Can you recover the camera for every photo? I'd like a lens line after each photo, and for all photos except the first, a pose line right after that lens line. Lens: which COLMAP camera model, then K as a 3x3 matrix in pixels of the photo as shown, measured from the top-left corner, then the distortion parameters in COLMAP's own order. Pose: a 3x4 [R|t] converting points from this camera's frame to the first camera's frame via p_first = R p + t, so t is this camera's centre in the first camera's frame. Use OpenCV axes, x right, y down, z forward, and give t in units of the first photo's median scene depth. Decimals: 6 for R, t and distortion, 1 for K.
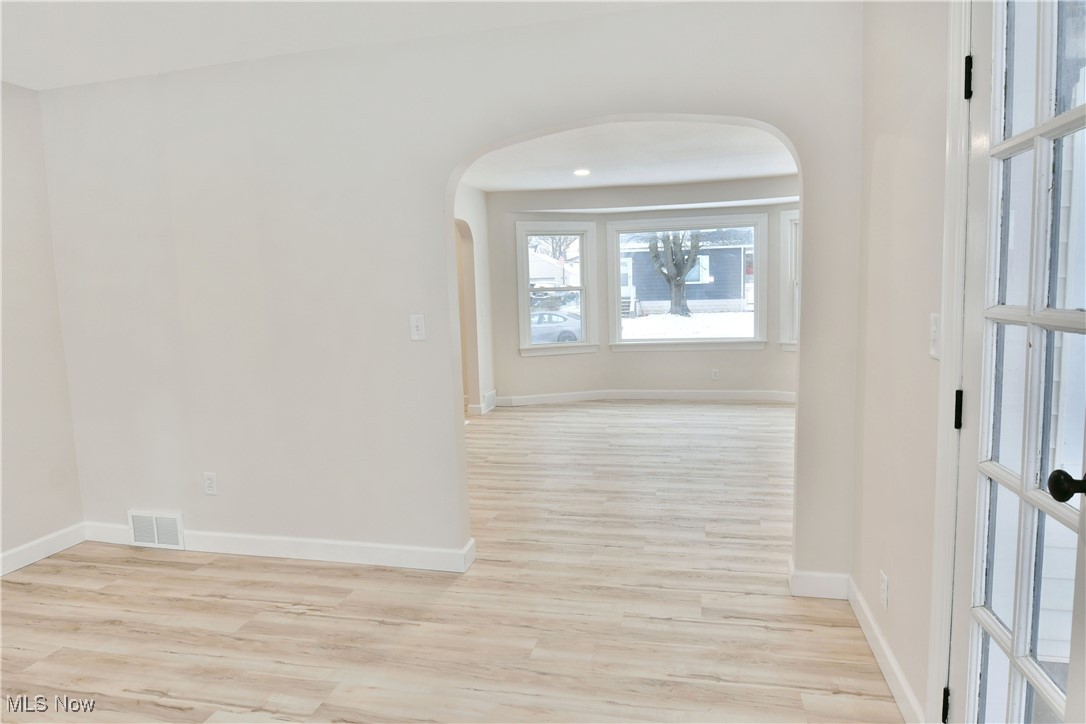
lens RADIAL K [[662.4, 0, 558.8], [0, 662.4, 362.1], [0, 0, 1]] dist [-0.004124, -0.000831]
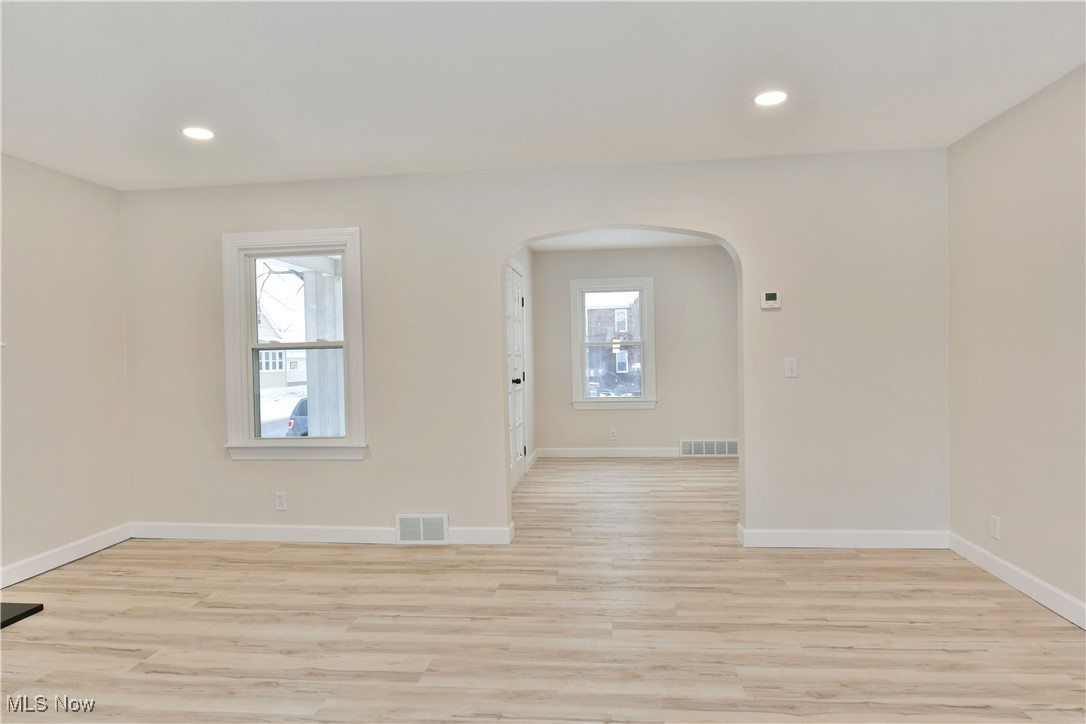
lens RADIAL K [[657.3, 0, 543.0], [0, 657.3, 362.0], [0, 0, 1]] dist [-0.012070, -0.003375]
pose [[-0.993578, 0.053668, -0.099607, 0.155622], [0.041699, 0.992069, 0.118576, -0.093814], [0.105181, 0.113661, -0.987936, 0.935645]]
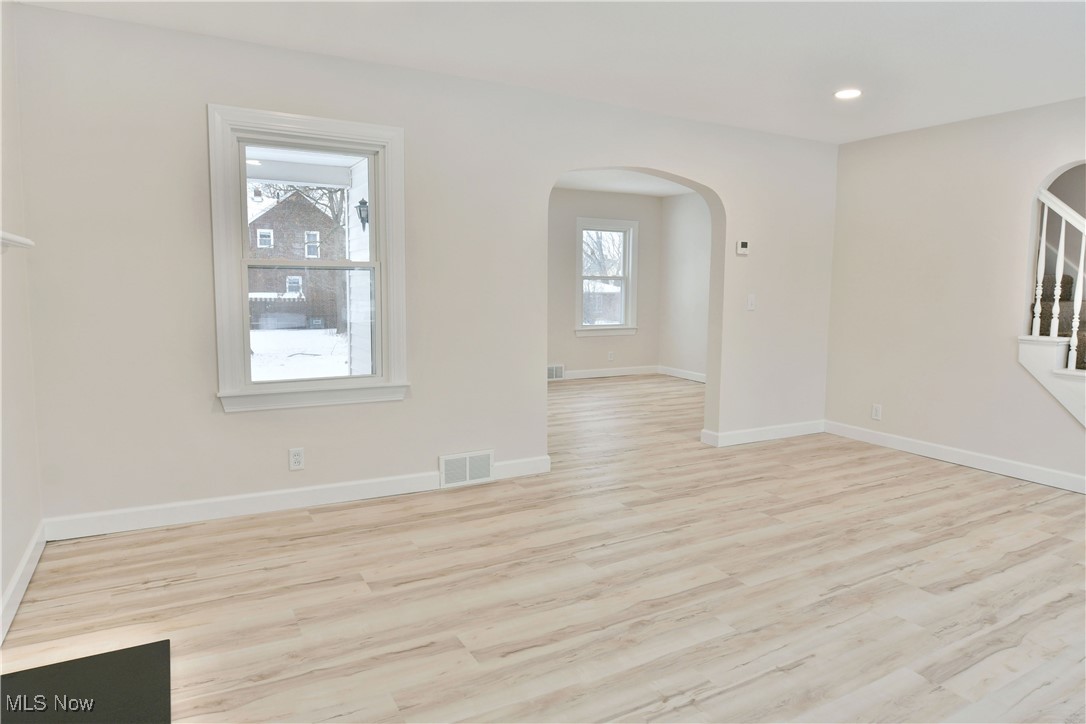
lens RADIAL K [[657.3, 0, 543.0], [0, 657.3, 362.0], [0, 0, 1]] dist [-0.012070, -0.003375]
pose [[-0.747962, 0.098139, -0.656447, 0.510112], [-0.061899, 0.974385, 0.216200, -0.089859], [0.660849, 0.202343, -0.722728, 0.784267]]
